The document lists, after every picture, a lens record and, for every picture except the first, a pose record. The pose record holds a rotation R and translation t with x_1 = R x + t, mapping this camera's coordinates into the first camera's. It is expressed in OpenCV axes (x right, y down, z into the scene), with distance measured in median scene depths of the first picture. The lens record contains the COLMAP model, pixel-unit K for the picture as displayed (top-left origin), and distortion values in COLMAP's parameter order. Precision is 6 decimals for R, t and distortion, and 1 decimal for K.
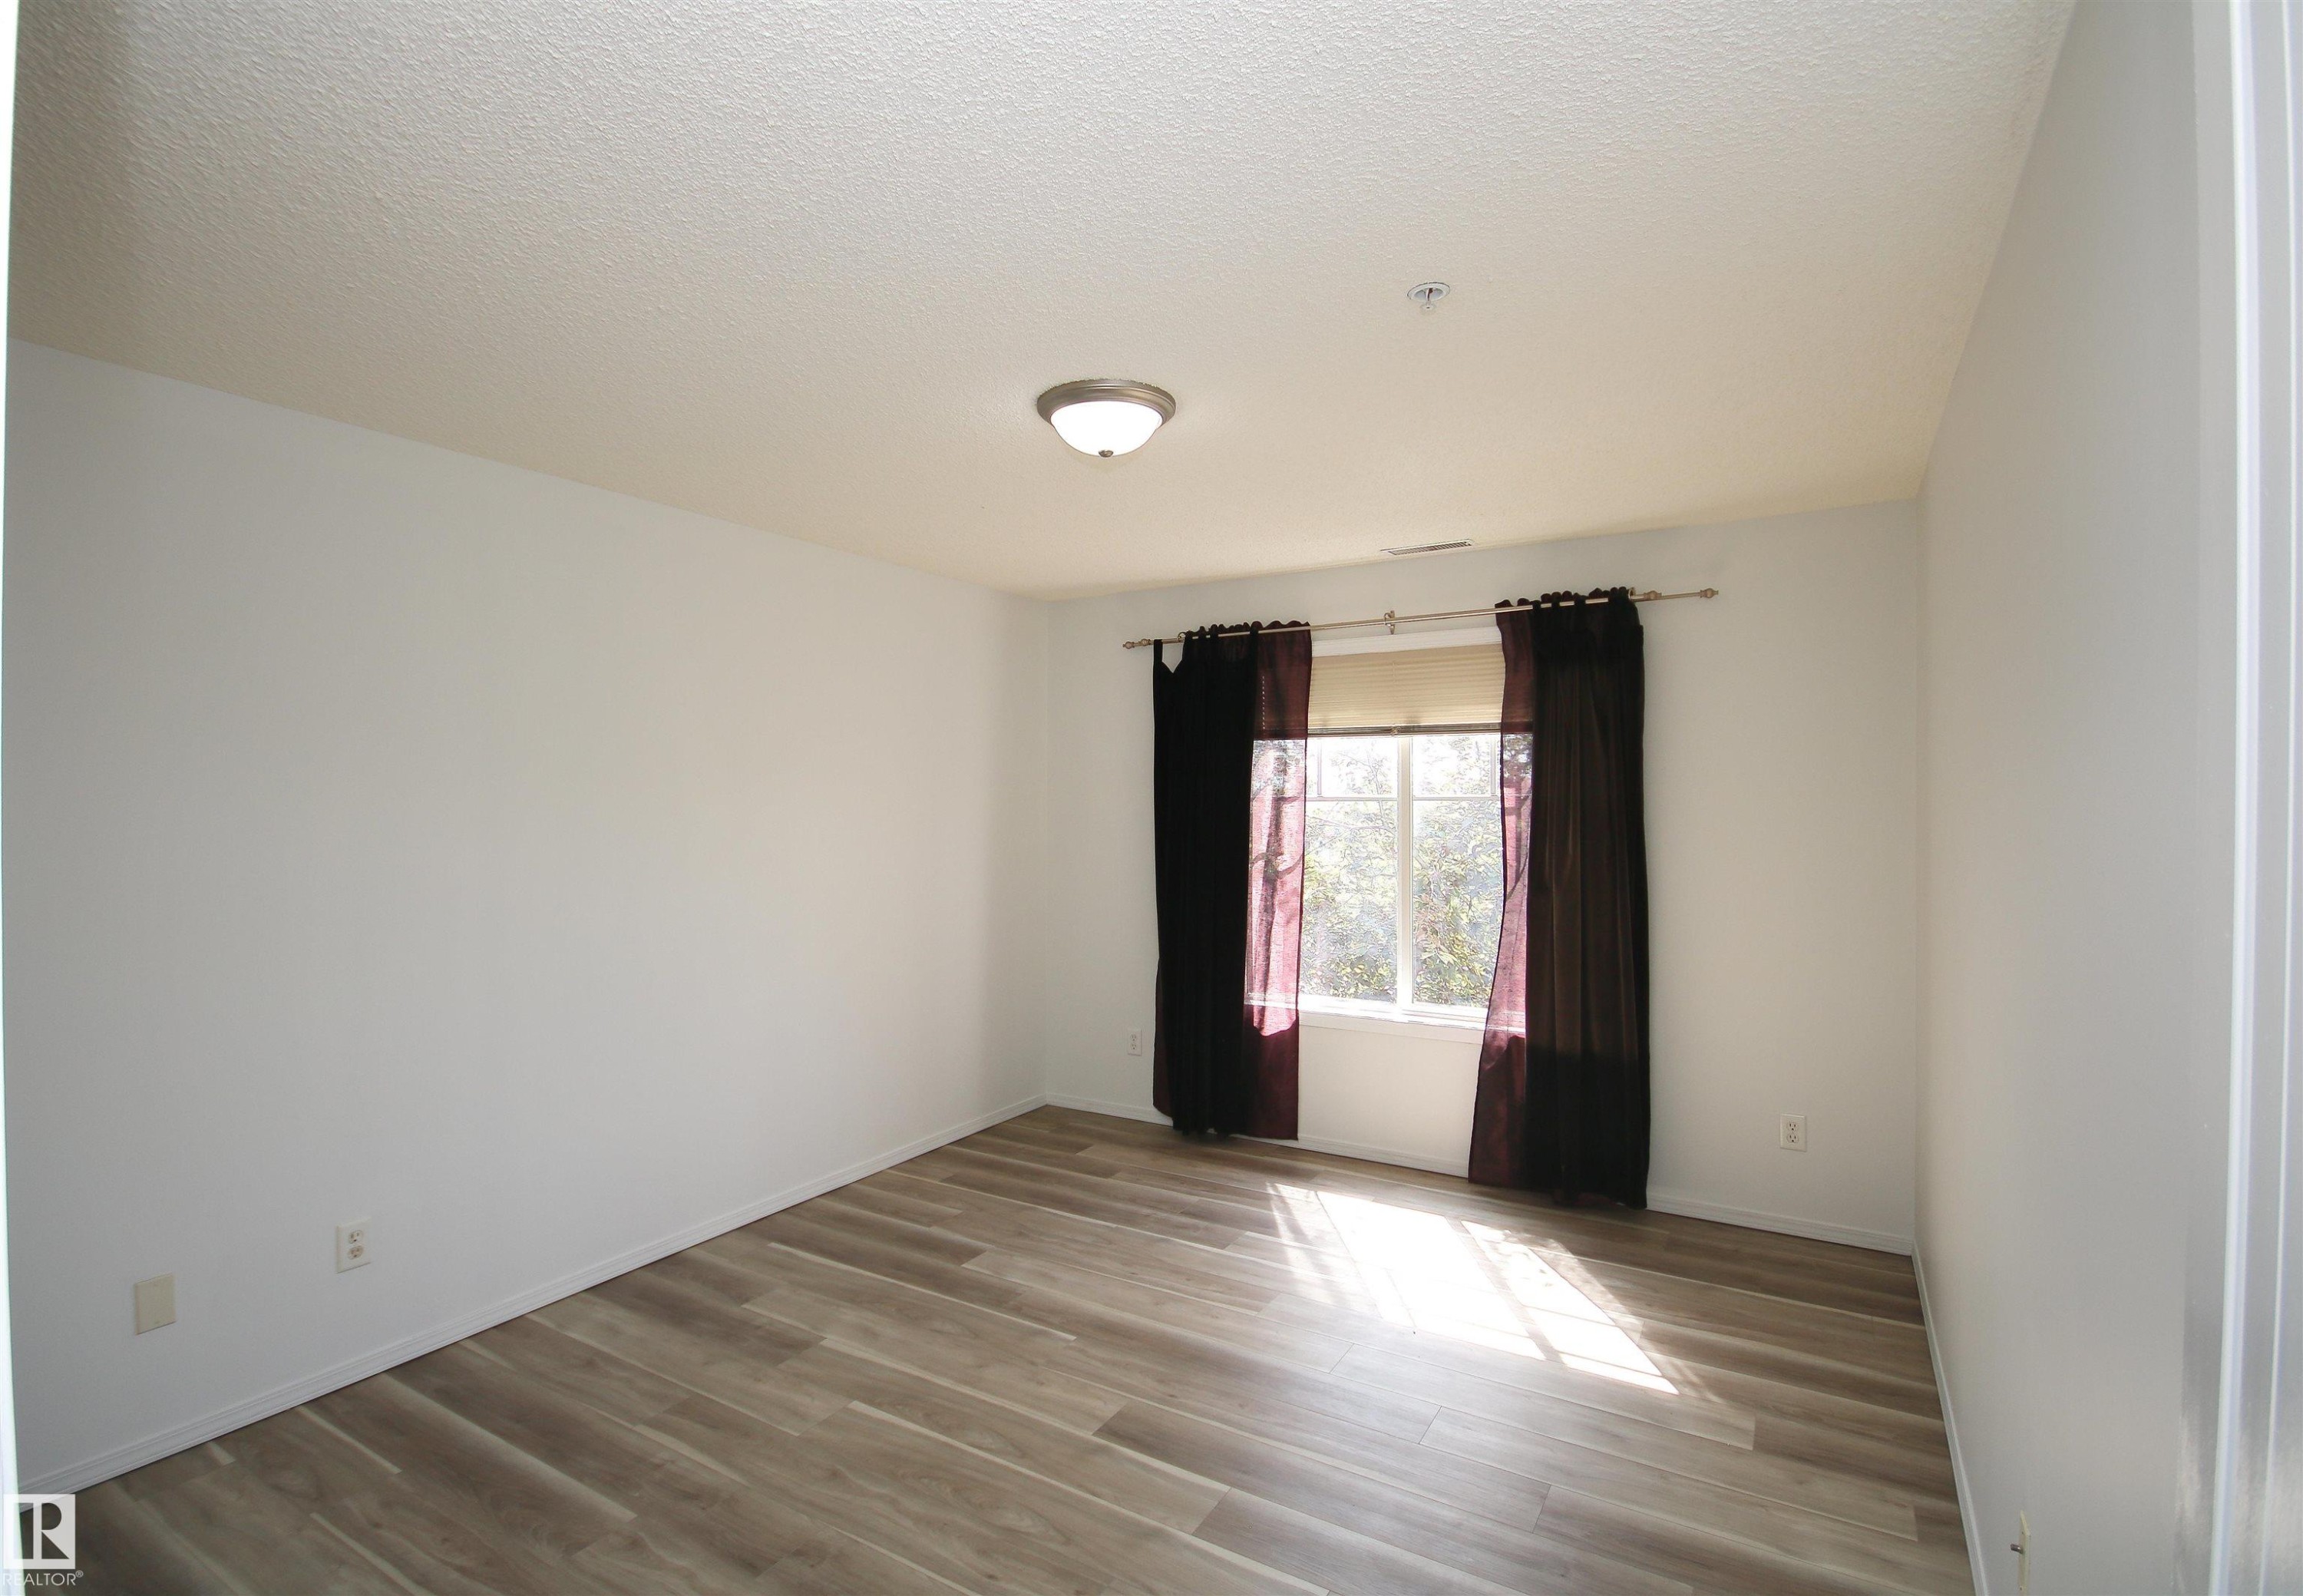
lens RADIAL K [[1075.0, 0, 1133.0], [0, 1075.0, 819.9], [0, 0, 1]] dist [0.004014, 0.000718]
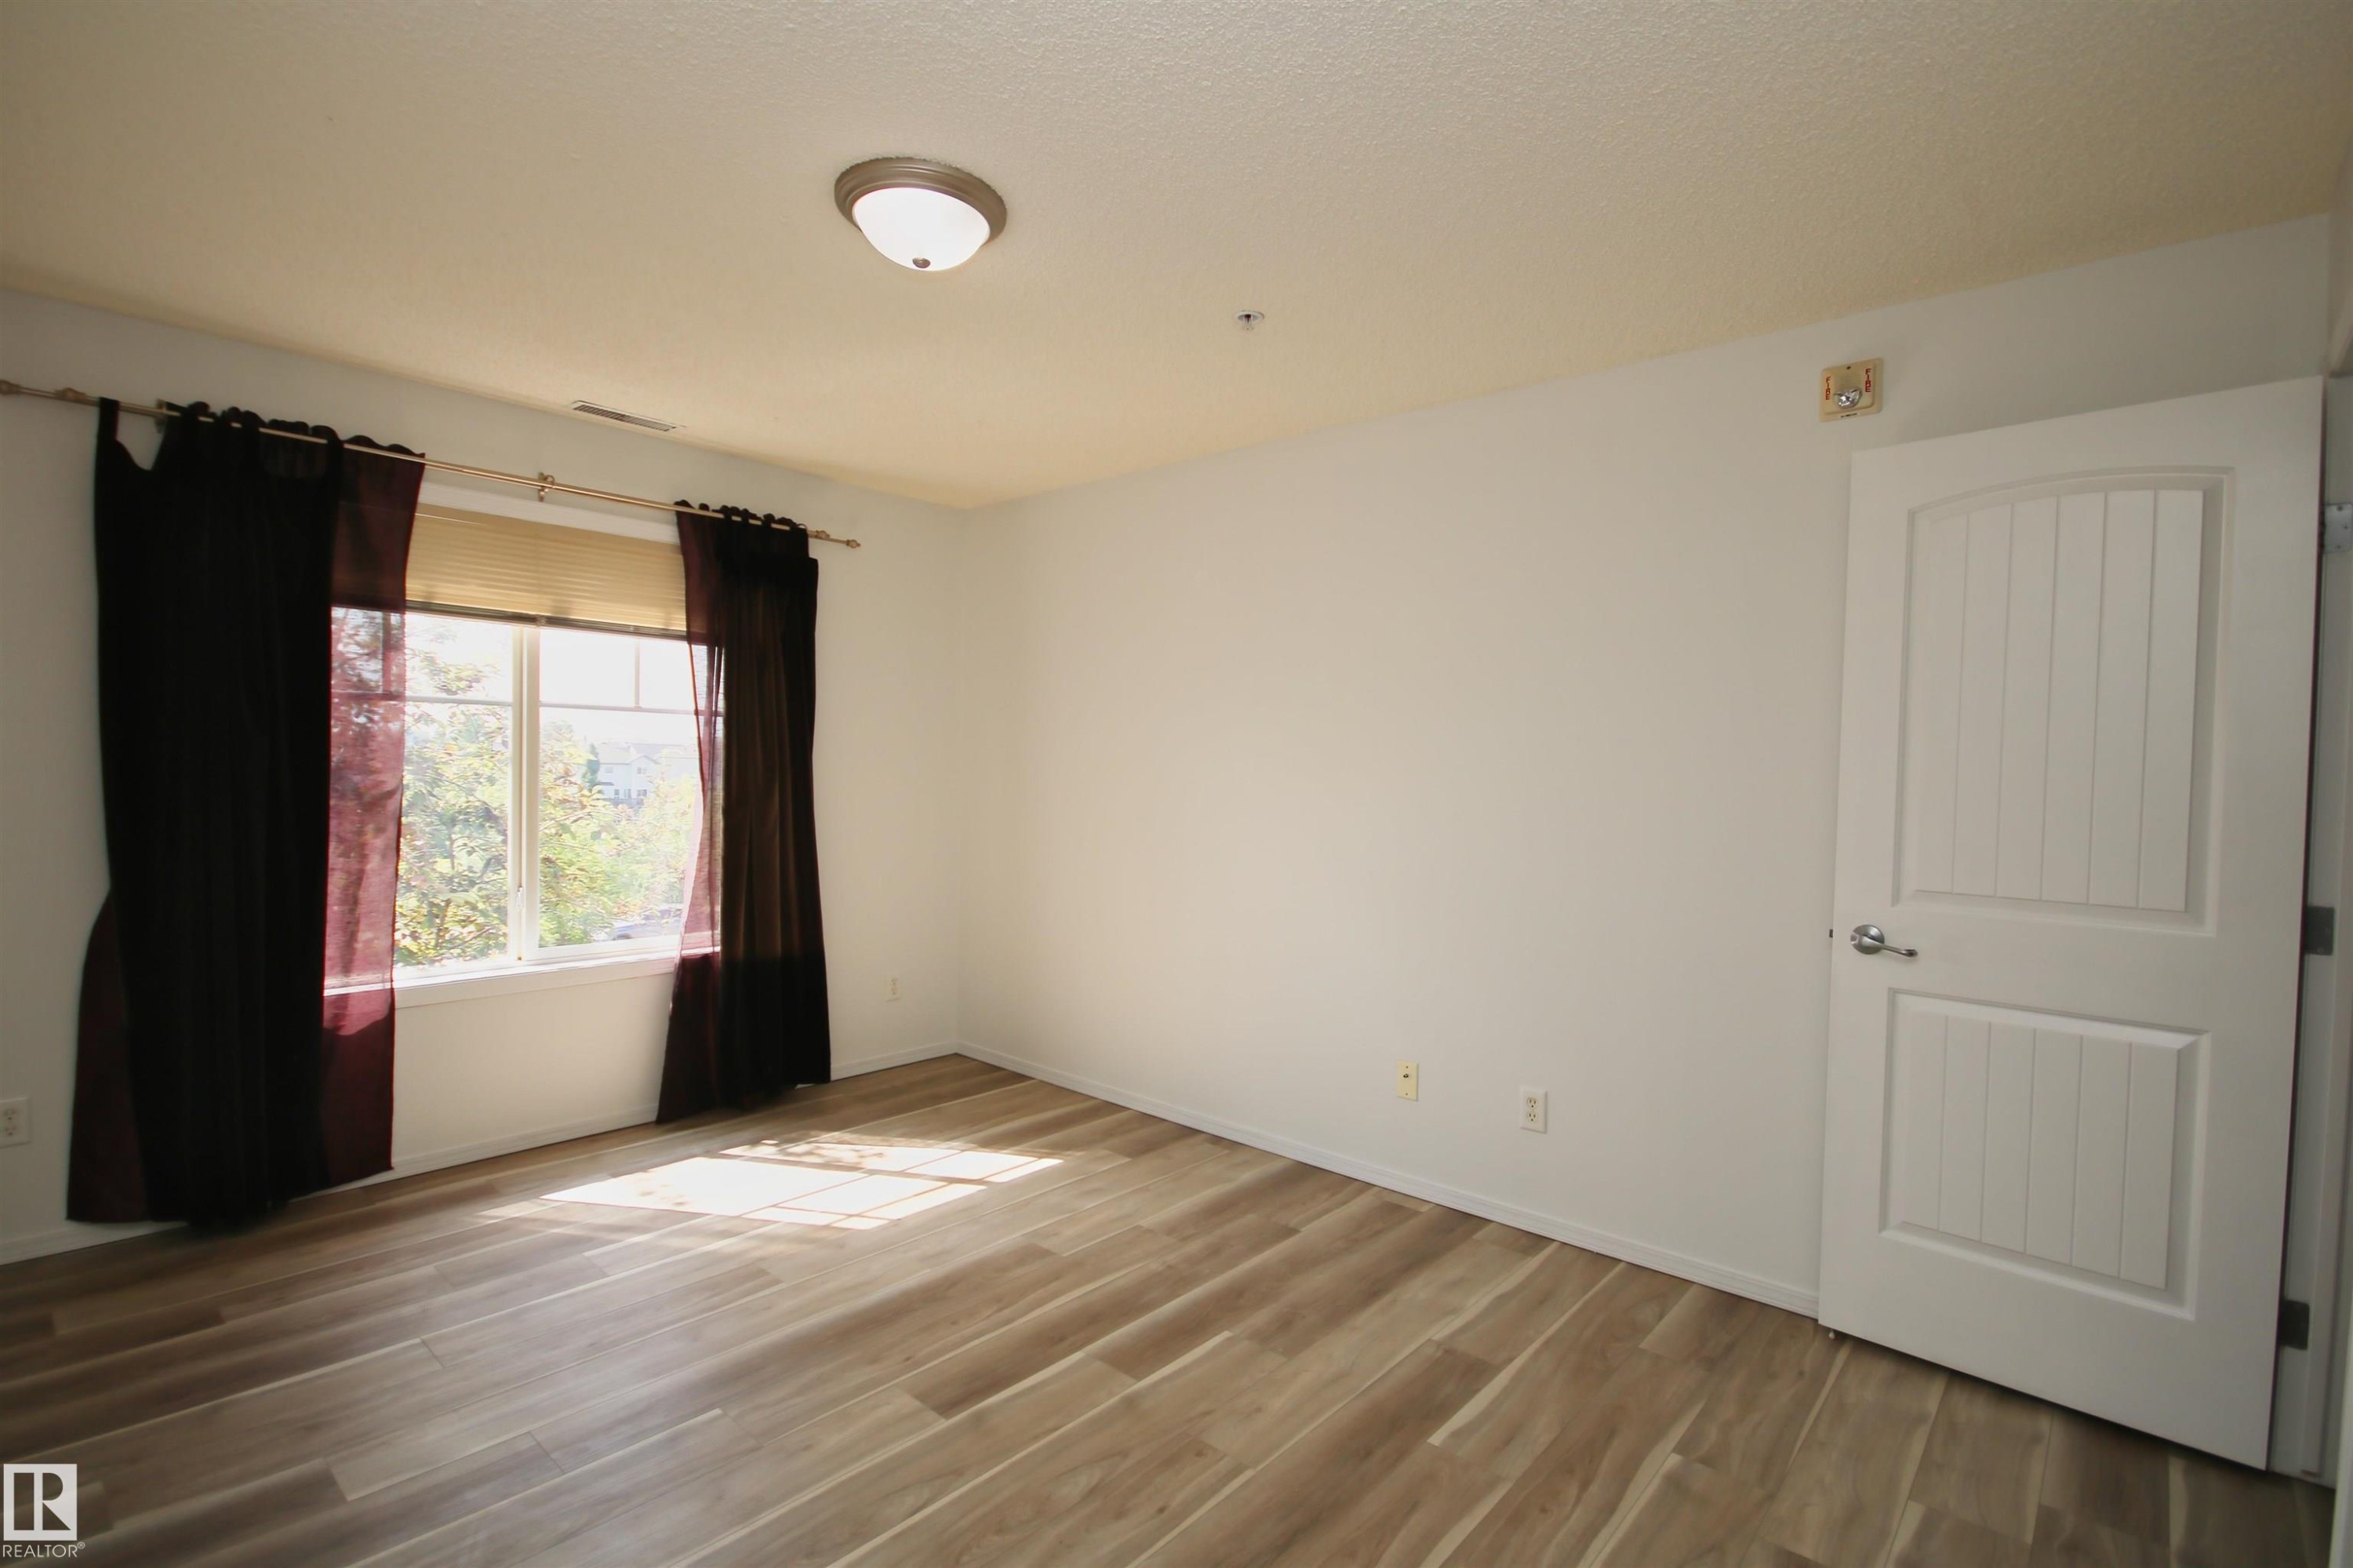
lens RADIAL K [[1070.7, 0, 1159.5], [0, 1070.7, 795.6], [0, 0, 1]] dist [-0.001788, -0.004090]
pose [[0.200771, -0.022735, 0.979374, -0.496179], [-0.005073, 0.999693, 0.024247, 0.030517], [-0.979625, -0.009836, 0.200595, 0.399136]]
